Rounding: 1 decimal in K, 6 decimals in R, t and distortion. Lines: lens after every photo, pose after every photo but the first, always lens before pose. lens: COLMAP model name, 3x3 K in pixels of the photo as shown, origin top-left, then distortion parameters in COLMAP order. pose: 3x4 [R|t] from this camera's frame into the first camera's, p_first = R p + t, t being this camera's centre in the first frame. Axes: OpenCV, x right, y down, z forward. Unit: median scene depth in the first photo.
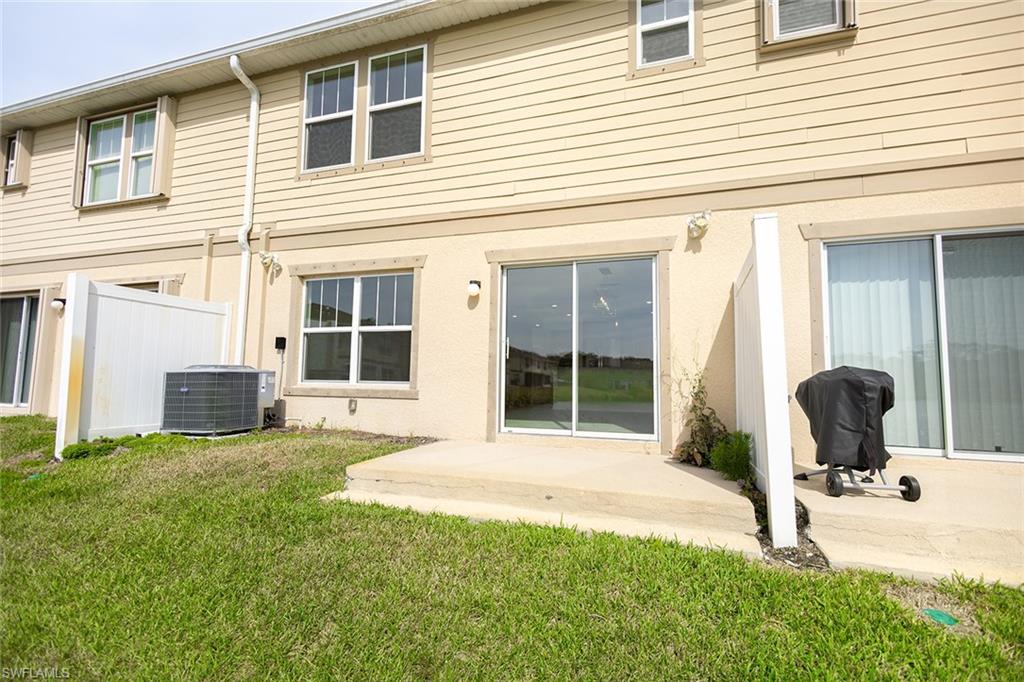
lens RADIAL K [[473.0, 0, 497.9], [0, 473.0, 329.3], [0, 0, 1]] dist [0.013491, -0.003468]
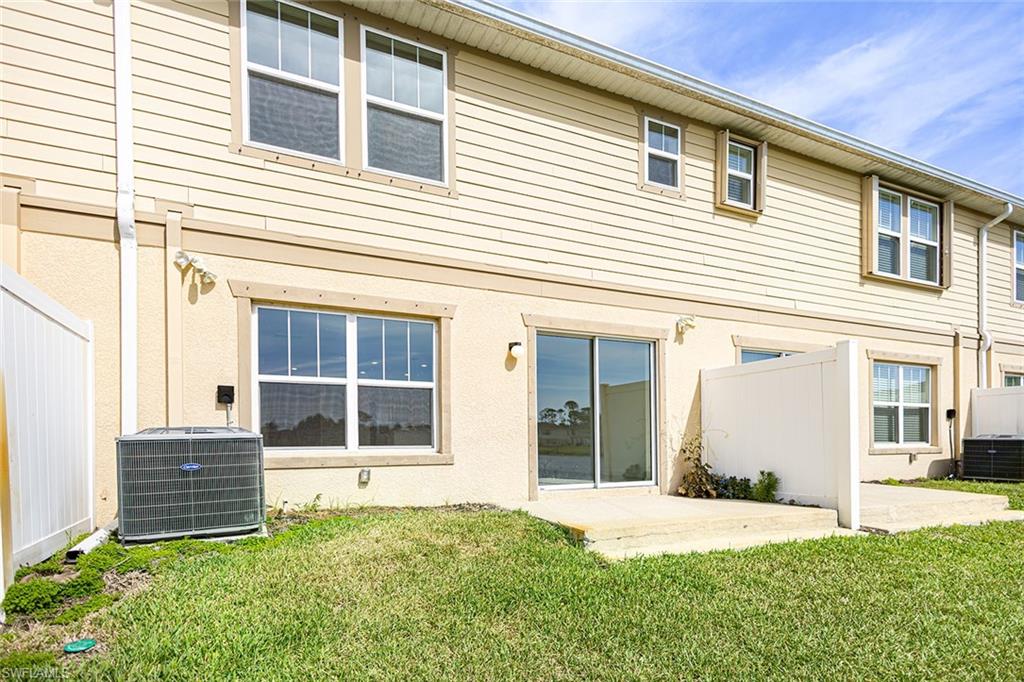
lens RADIAL K [[473.0, 0, 522.2], [0, 473.0, 431.0], [0, 0, 1]] dist [0.013491, -0.003468]
pose [[0.744857, -0.004738, 0.667207, -0.695968], [-0.053927, 0.996276, 0.067278, 0.014678], [-0.665041, -0.086093, 0.741828, 0.239042]]
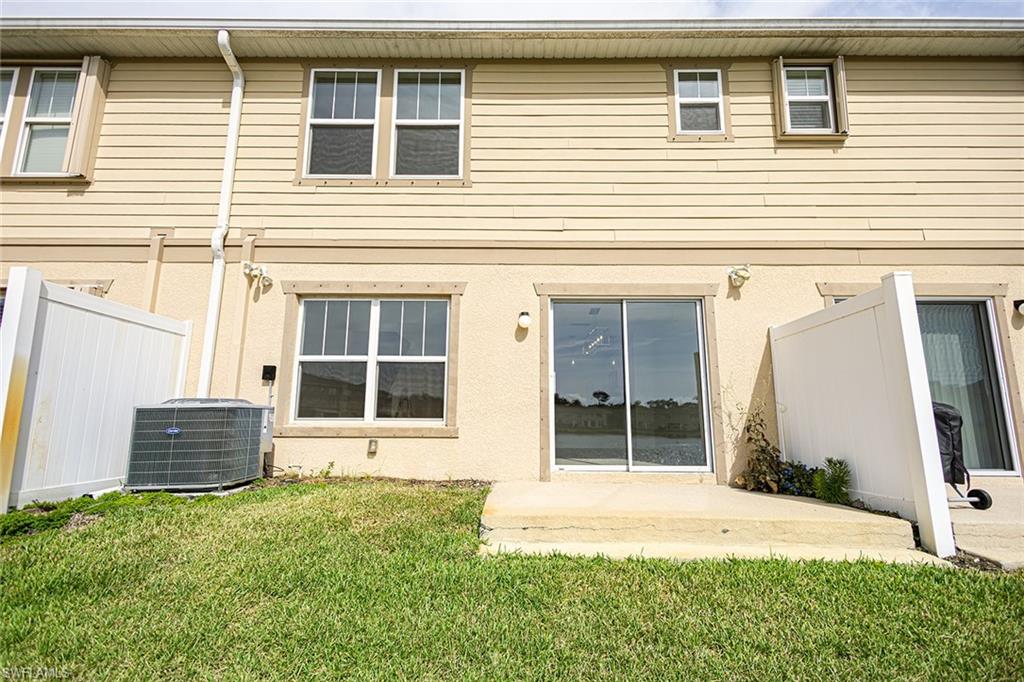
lens RADIAL K [[473.0, 0, 517.0], [0, 473.0, 328.5], [0, 0, 1]] dist [0.013491, -0.003468]
pose [[0.948014, 0.052000, 0.313951, -0.364946], [-0.025688, 0.995844, -0.087376, 0.015656], [-0.317190, 0.074769, 0.945410, 0.089205]]
